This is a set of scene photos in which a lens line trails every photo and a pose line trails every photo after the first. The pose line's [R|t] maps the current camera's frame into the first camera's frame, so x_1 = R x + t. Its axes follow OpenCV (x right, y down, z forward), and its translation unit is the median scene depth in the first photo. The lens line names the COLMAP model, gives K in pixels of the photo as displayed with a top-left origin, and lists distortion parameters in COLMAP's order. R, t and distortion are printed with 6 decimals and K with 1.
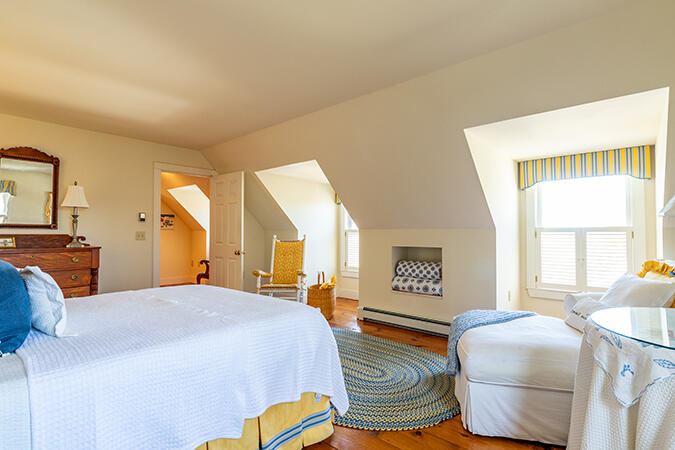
lens RADIAL K [[346.5, 0, 334.8], [0, 346.5, 225.9], [0, 0, 1]] dist [-0.005339, -0.000075]
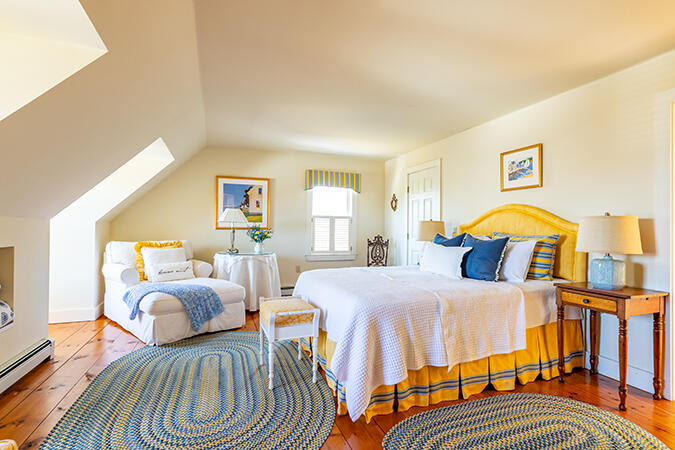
lens RADIAL K [[346.5, 0, 338.9], [0, 346.5, 227.1], [0, 0, 1]] dist [-0.005339, -0.000075]
pose [[-0.889390, -0.006624, 0.457100, -0.494145], [-0.021225, 0.999415, -0.026815, 0.030446], [-0.456655, -0.033550, -0.889011, 1.228909]]
